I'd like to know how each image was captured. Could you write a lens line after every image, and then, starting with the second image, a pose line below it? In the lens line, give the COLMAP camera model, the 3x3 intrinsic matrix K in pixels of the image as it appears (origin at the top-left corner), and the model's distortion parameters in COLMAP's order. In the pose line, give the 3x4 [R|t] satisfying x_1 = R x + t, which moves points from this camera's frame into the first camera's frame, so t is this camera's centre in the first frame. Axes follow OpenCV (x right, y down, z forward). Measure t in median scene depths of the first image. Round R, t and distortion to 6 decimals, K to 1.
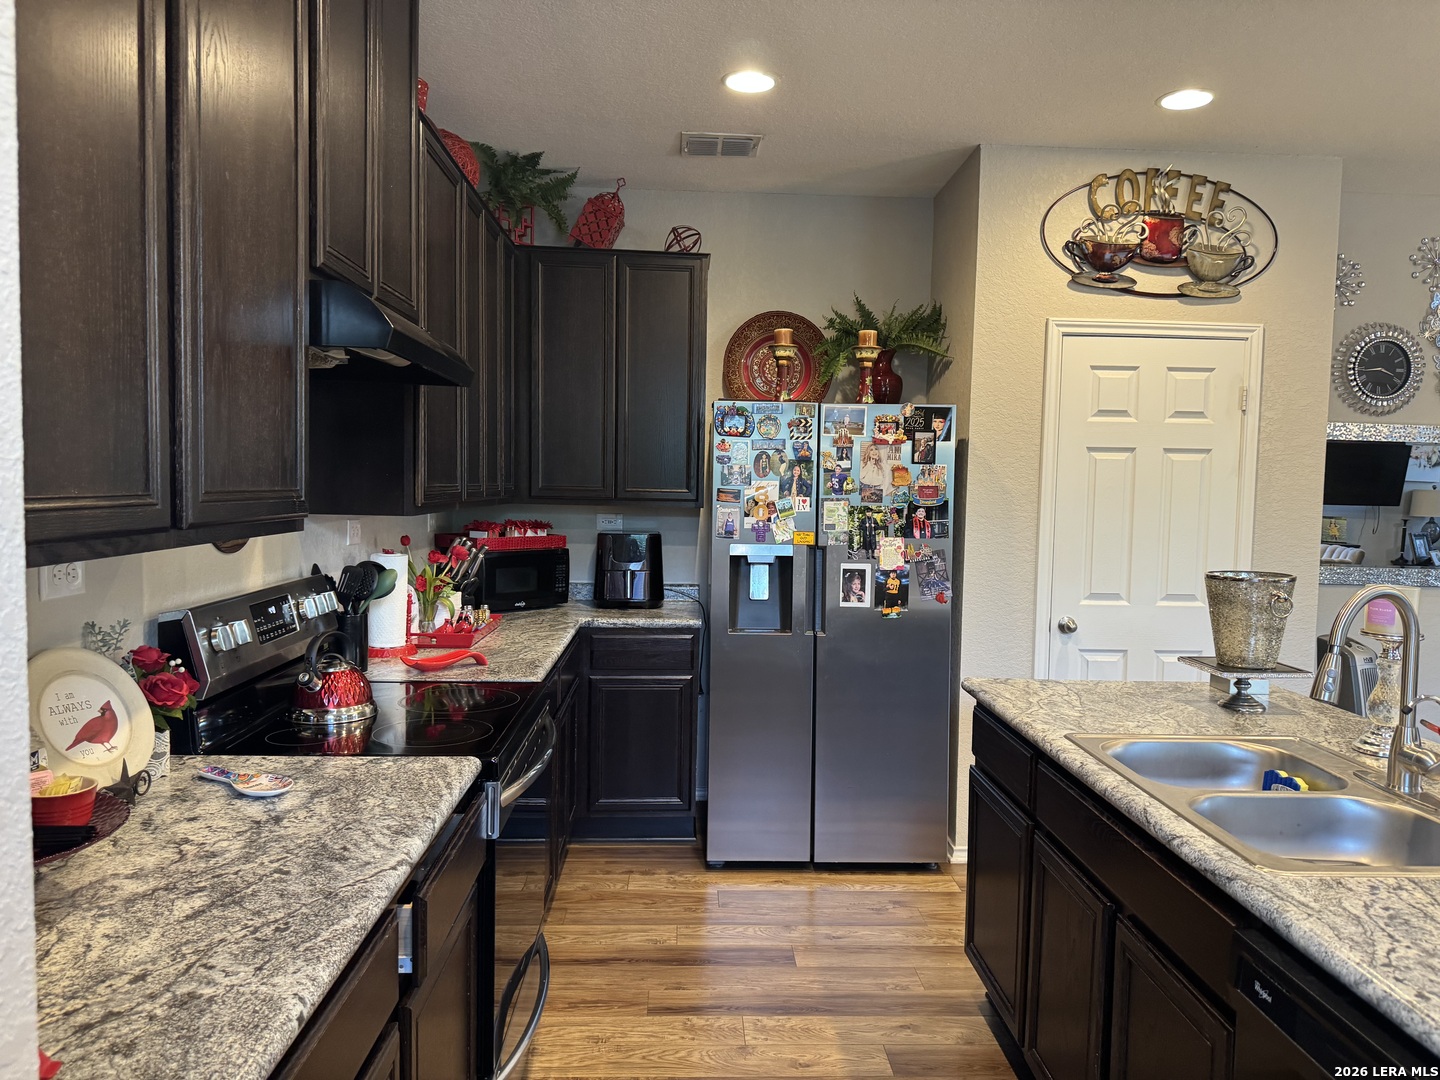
lens RADIAL K [[1002.2, 0, 720.0], [0, 1002.2, 540.0], [0, 0, 1]] dist [0.069574, -0.112156]
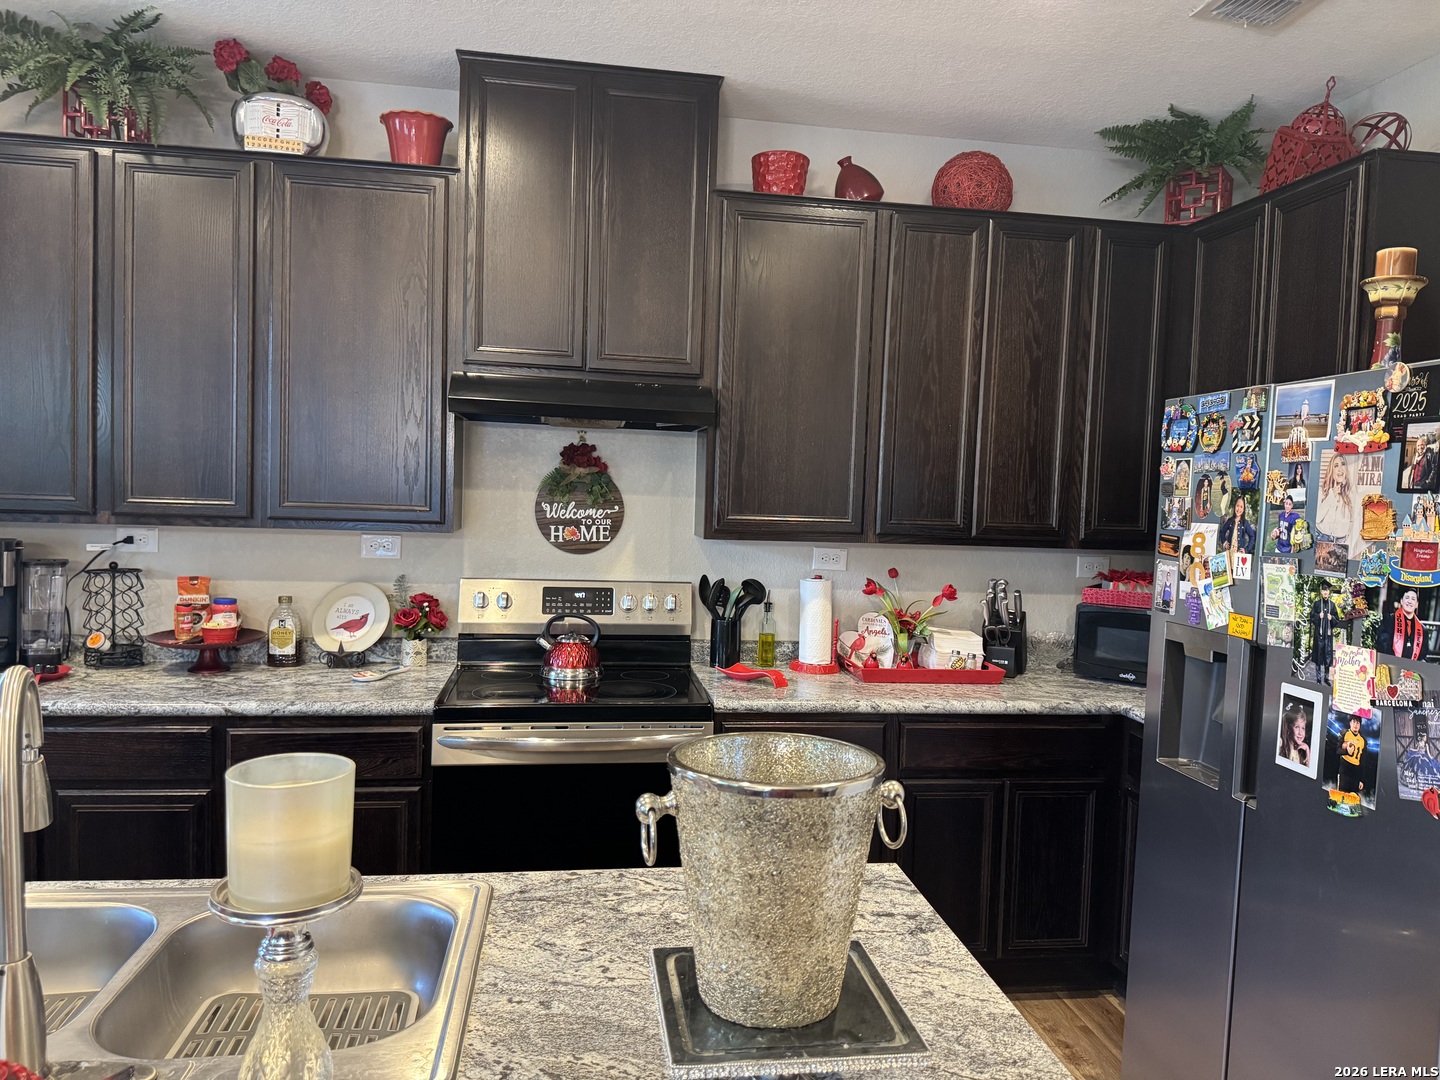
lens RADIAL K [[1002.2, 0, 720.0], [0, 1002.2, 540.0], [0, 0, 1]] dist [0.069574, -0.112156]
pose [[0.109700, 0.035081, -0.993345, 0.616121], [-0.084750, 0.996068, 0.025818, -0.039918], [0.990345, 0.081354, 0.112242, 0.641837]]
